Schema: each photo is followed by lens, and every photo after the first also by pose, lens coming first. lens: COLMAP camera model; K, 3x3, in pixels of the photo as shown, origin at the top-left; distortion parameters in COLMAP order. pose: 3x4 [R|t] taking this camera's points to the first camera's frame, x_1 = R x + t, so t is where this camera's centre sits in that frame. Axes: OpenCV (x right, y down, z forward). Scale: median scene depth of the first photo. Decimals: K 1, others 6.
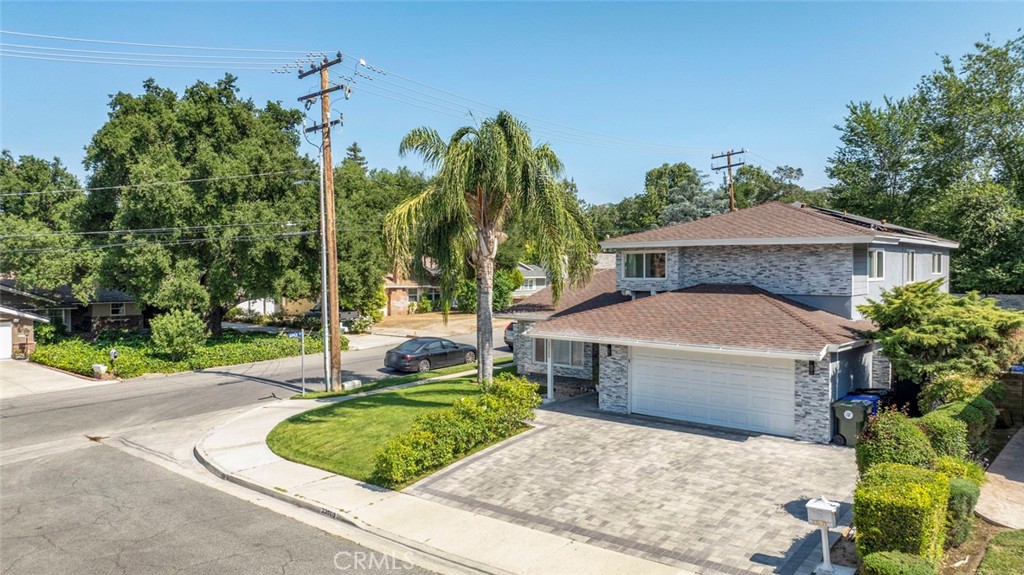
lens RADIAL K [[721.4, 0, 517.6], [0, 721.4, 283.1], [0, 0, 1]] dist [-0.026439, 0.022100]
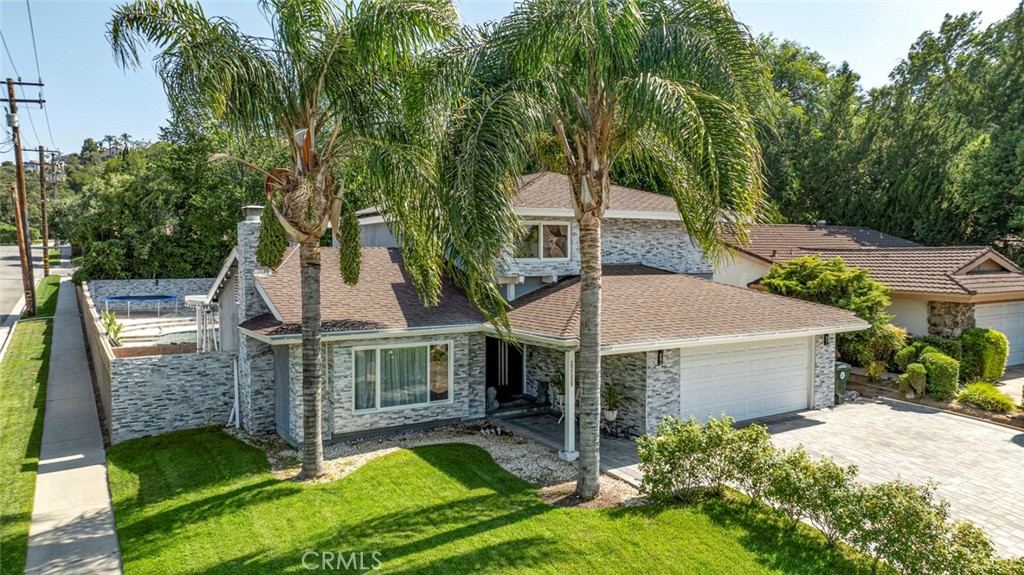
lens RADIAL K [[721.4, 0, 517.6], [0, 721.4, 283.1], [0, 0, 1]] dist [-0.026439, 0.022100]
pose [[0.286806, -0.039907, 0.957157, -0.661520], [0.020142, 0.999162, 0.035623, -0.010736], [-0.957777, 0.009062, 0.287370, 1.010468]]
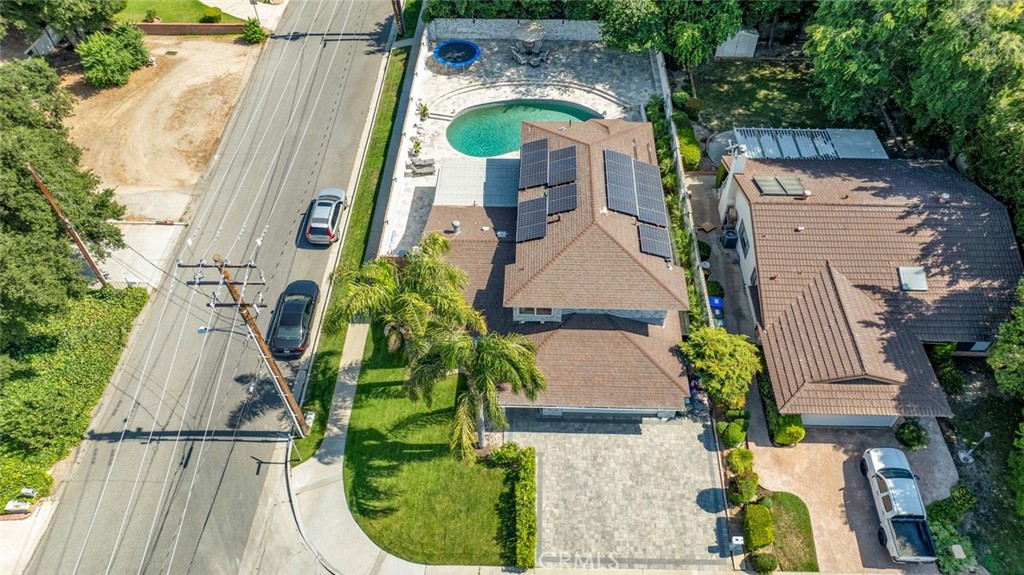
lens RADIAL K [[721.4, 0, 517.6], [0, 721.4, 283.1], [0, 0, 1]] dist [-0.026439, 0.022100]
pose [[0.774708, -0.472138, 0.420611, -0.547160], [0.016824, 0.680343, 0.732700, -1.404424], [-0.632095, -0.560553, 0.535011, 0.338160]]
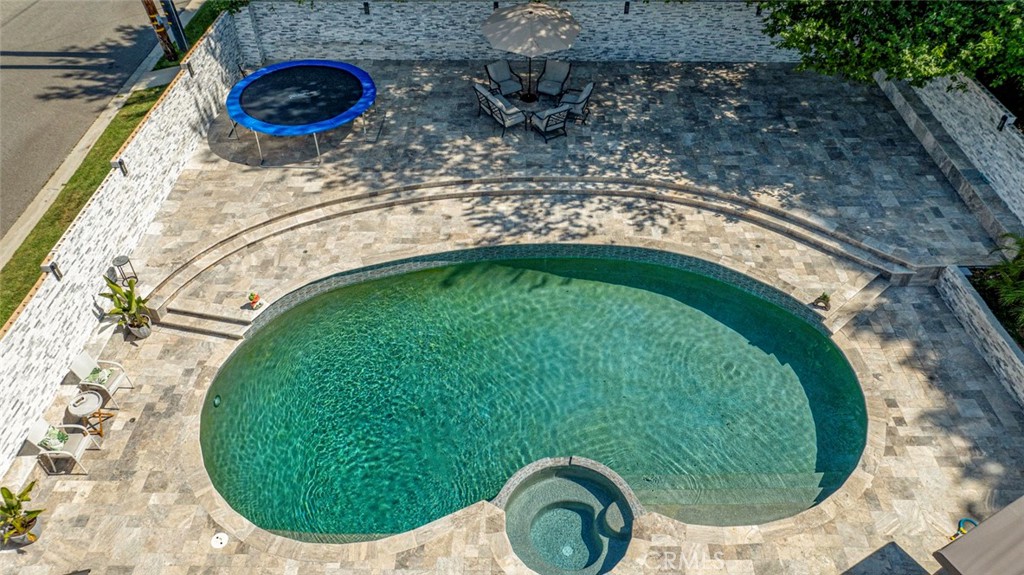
lens RADIAL K [[721.4, 0, 517.6], [0, 721.4, 283.1], [0, 0, 1]] dist [-0.026439, 0.022100]
pose [[0.769756, -0.430631, 0.471204, 0.596503], [0.019541, 0.753722, 0.656903, -0.332317], [-0.638039, -0.496447, 0.588597, 1.723559]]
